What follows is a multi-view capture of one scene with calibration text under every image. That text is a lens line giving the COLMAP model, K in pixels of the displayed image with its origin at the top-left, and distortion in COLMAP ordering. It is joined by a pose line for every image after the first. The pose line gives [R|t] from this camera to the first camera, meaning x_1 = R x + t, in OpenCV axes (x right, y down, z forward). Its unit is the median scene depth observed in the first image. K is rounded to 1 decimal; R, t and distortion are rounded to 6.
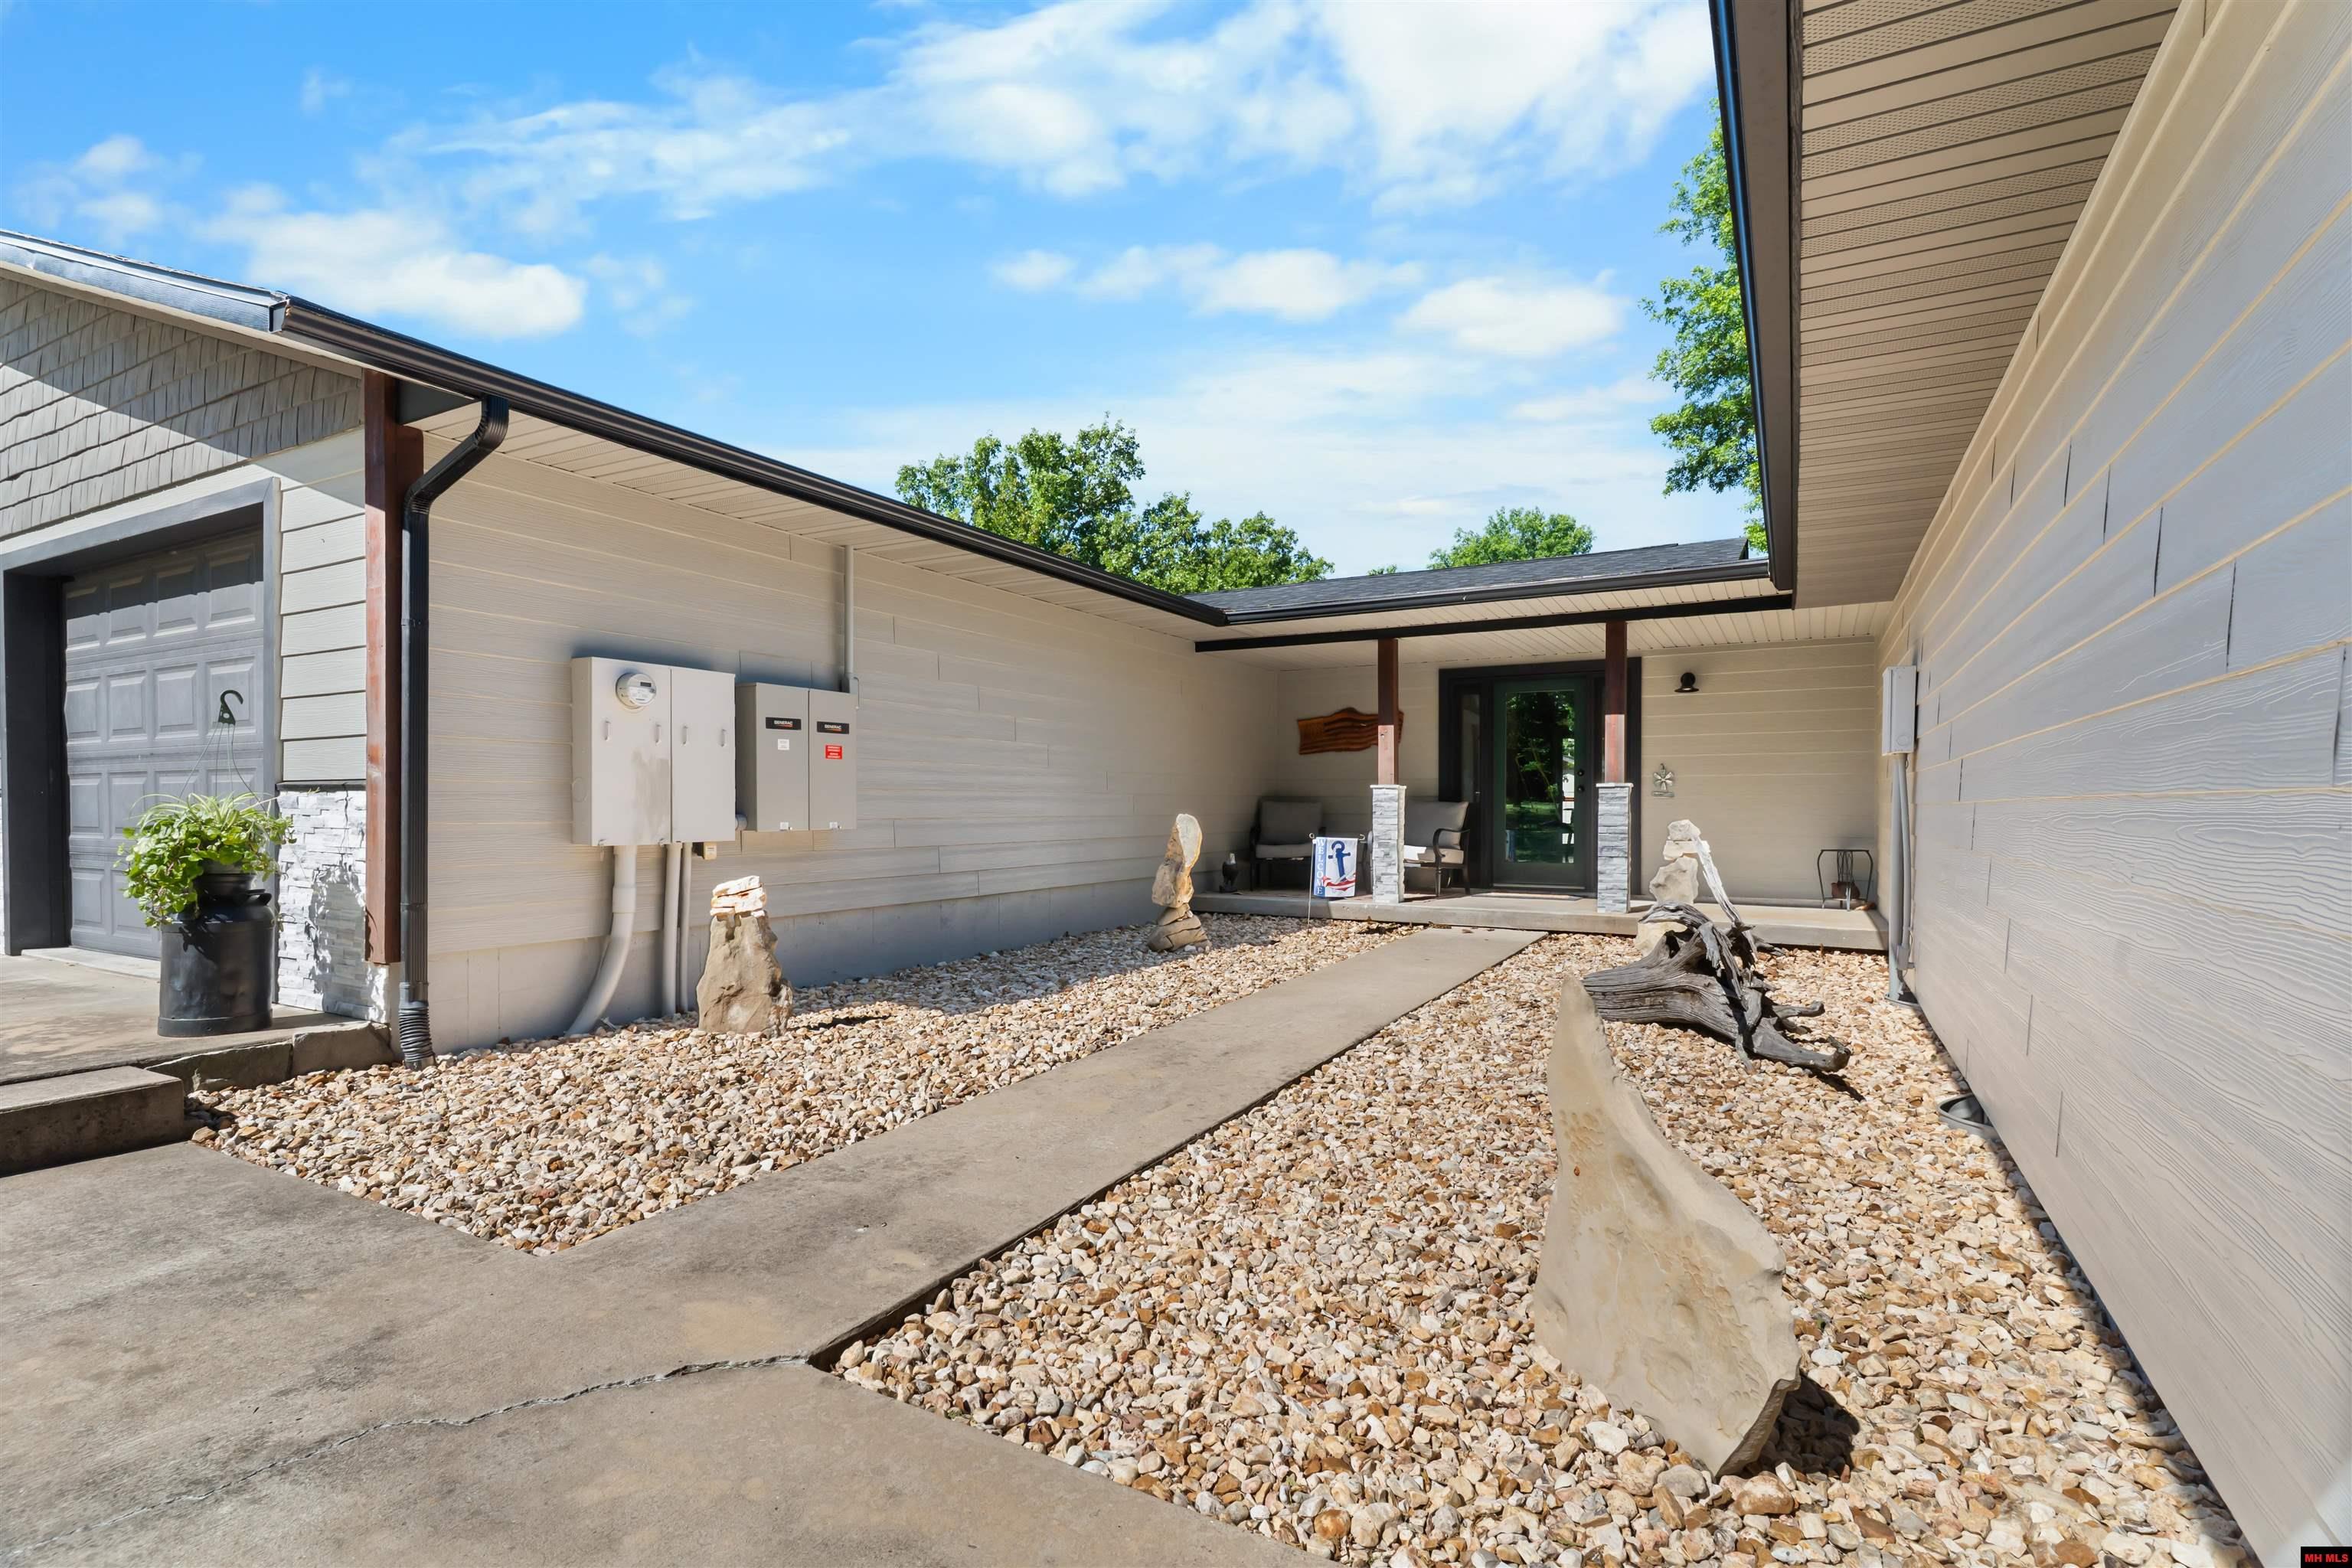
lens RADIAL K [[1129.8, 0, 1177.3], [0, 1129.8, 809.1], [0, 0, 1]] dist [-0.009912, -0.000469]
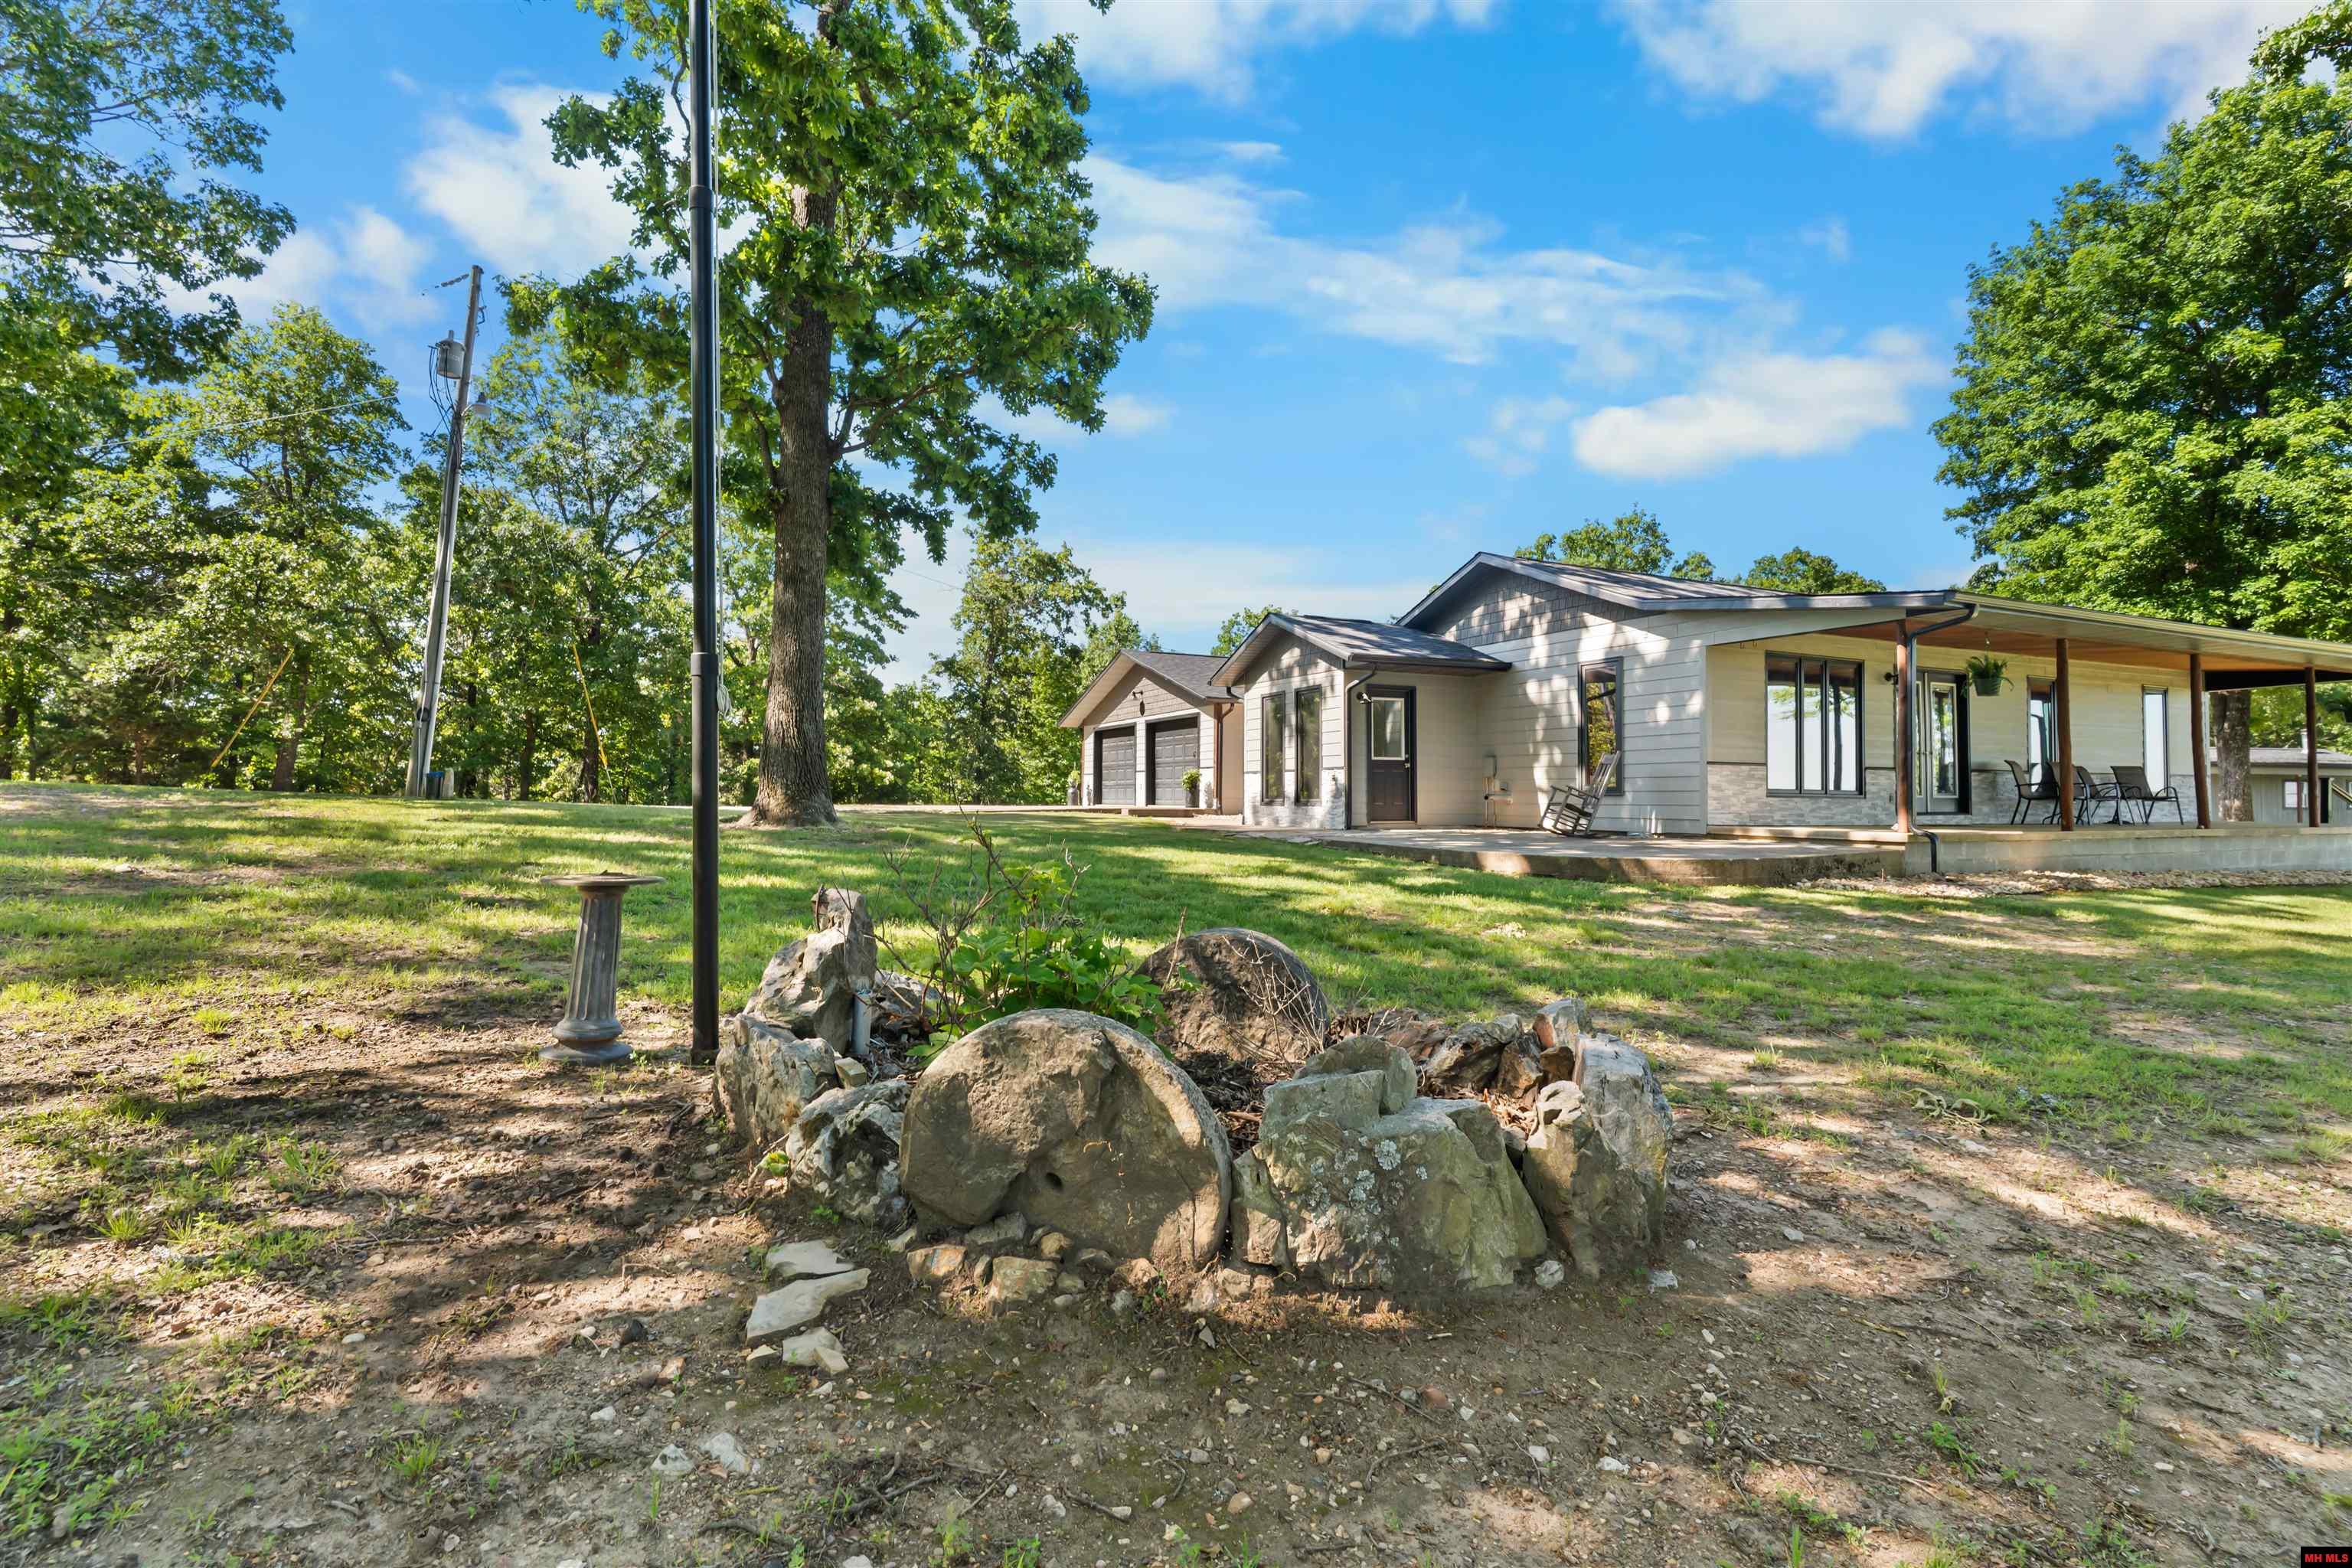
lens RADIAL K [[1129.8, 0, 1177.3], [0, 1129.8, 809.1], [0, 0, 1]] dist [-0.009912, -0.000469]
pose [[0.810583, 0.002412, -0.585619, 1.820827], [-0.002786, 0.999996, 0.000262, 0.138824], [0.585617, 0.001419, 0.810587, -2.745788]]
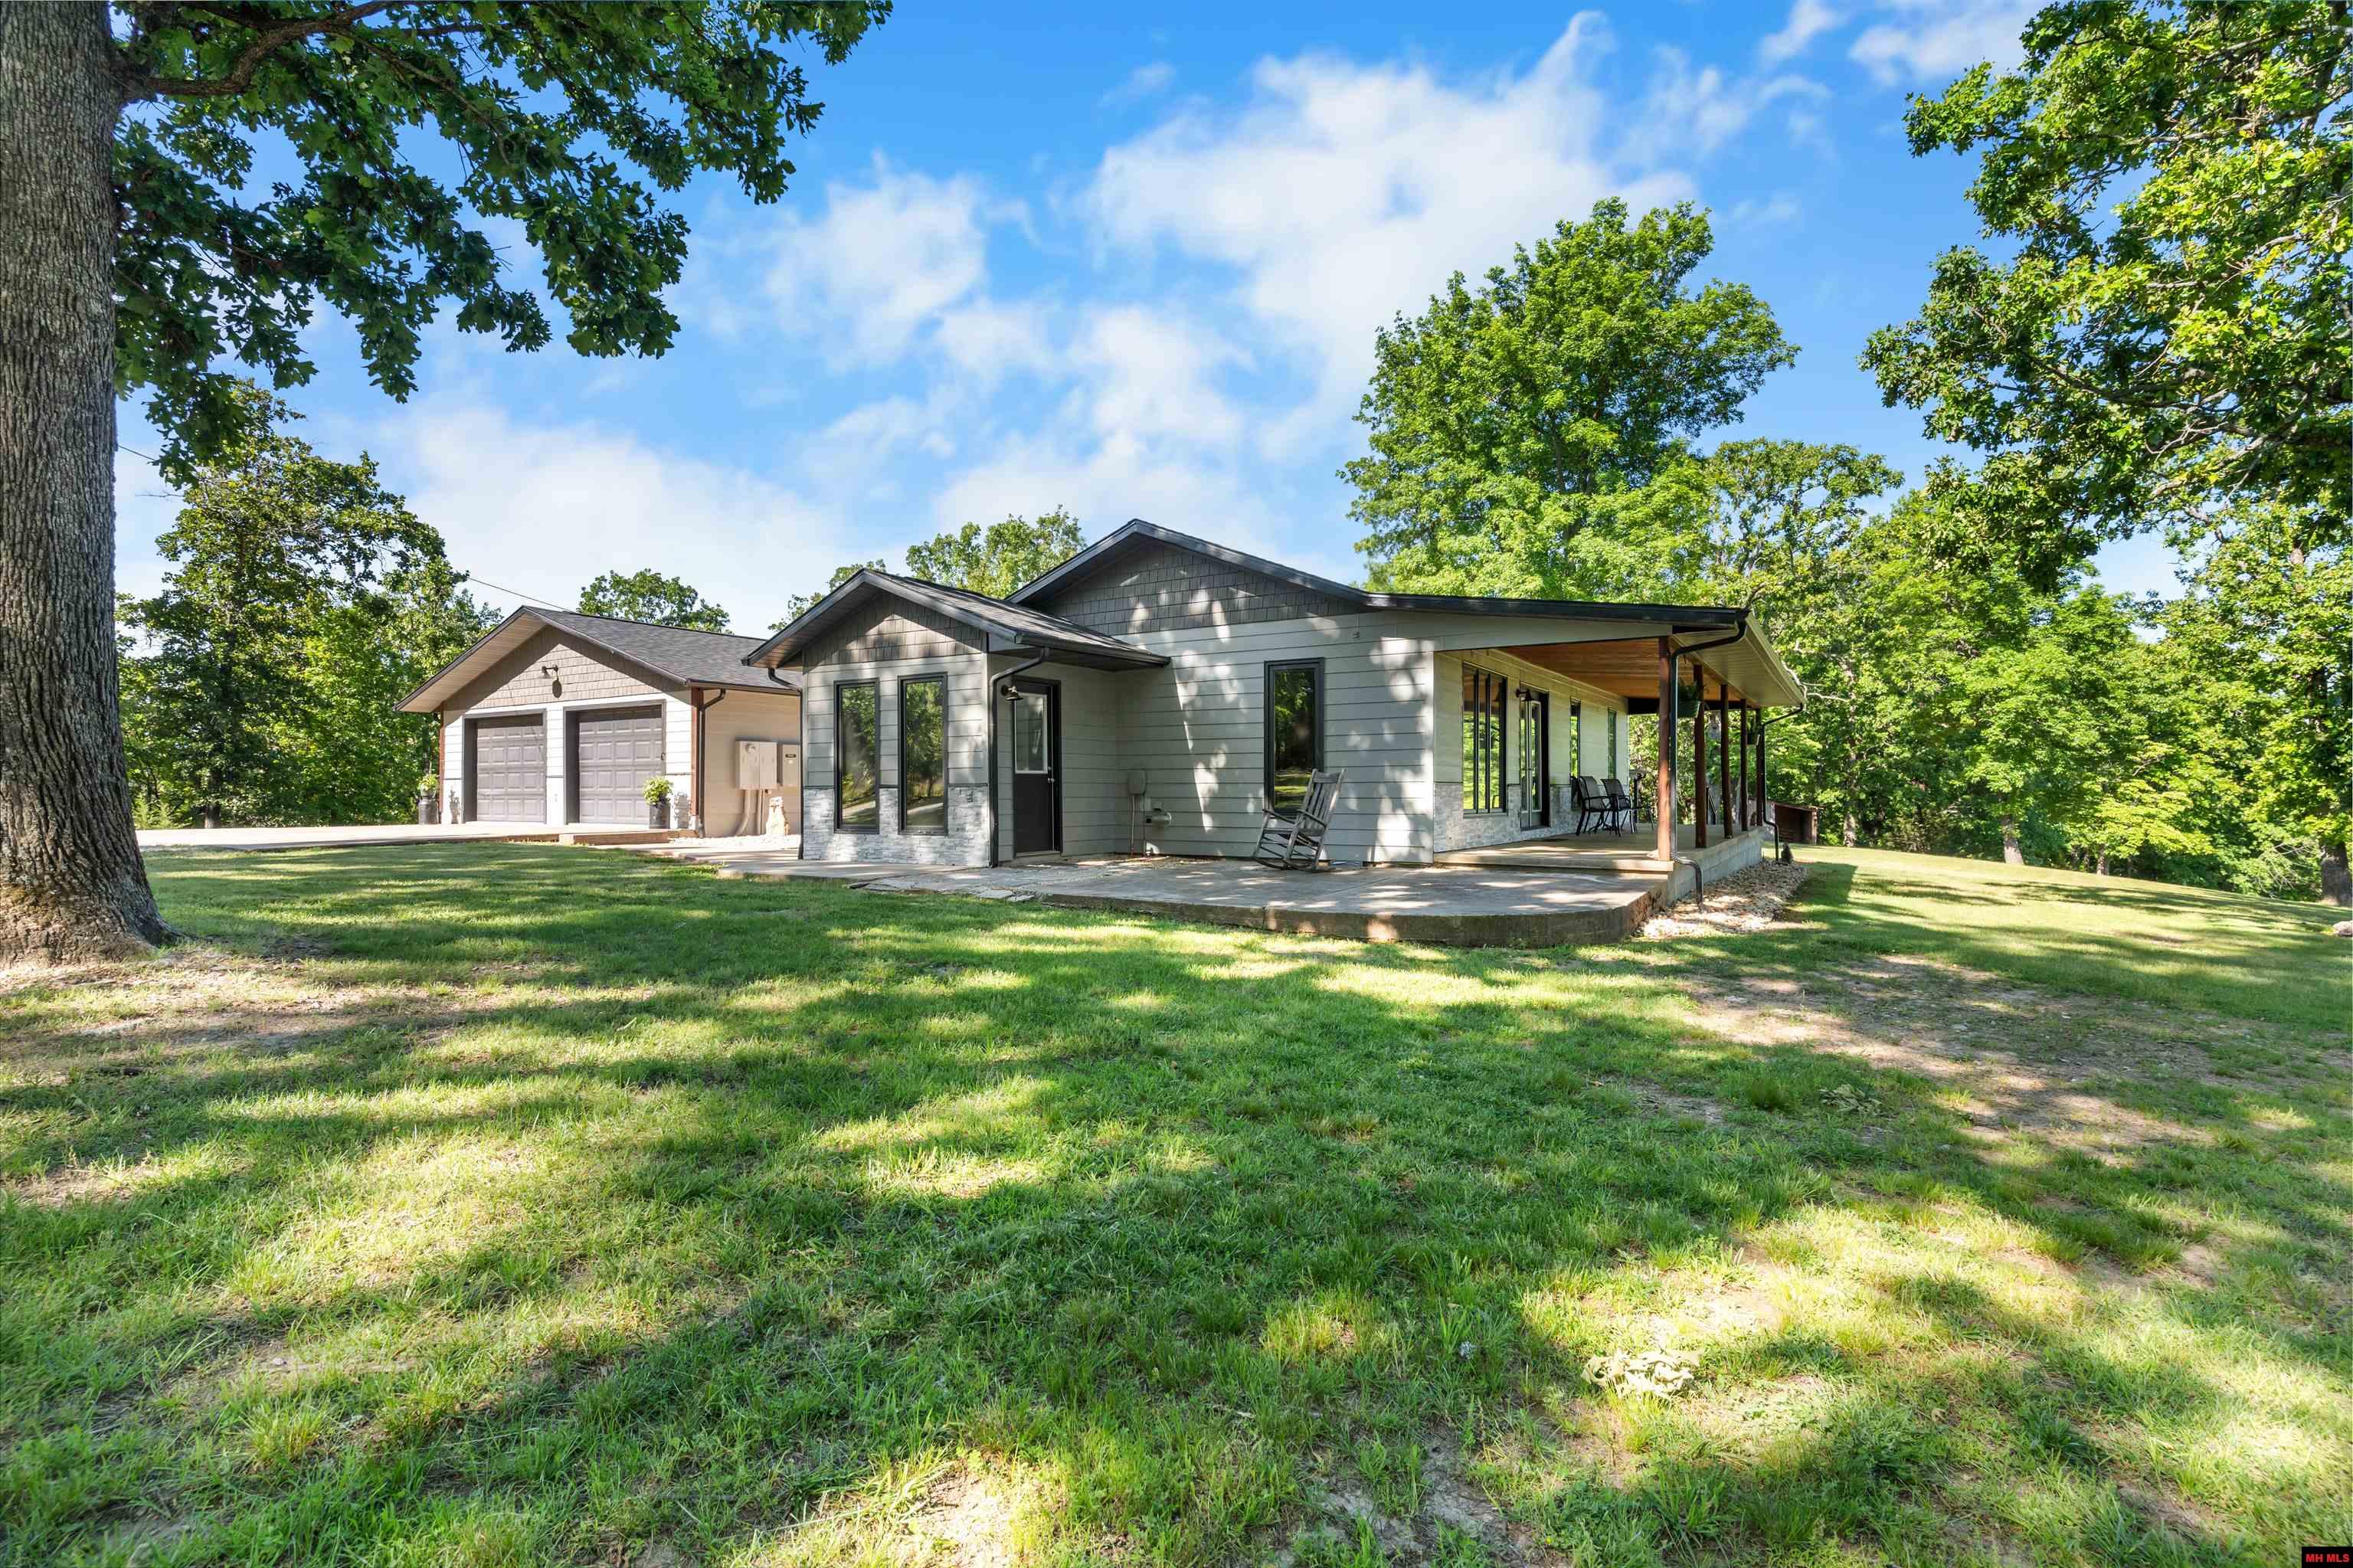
lens RADIAL K [[1130.3, 0, 1177.8], [0, 1130.3, 809.1], [0, 0, 1]] dist [-0.009912, -0.000469]
pose [[0.998474, -0.005866, -0.054919, 0.984988], [0.006297, 0.999951, 0.007675, 0.066339], [0.054871, -0.008009, 0.998461, -2.300307]]
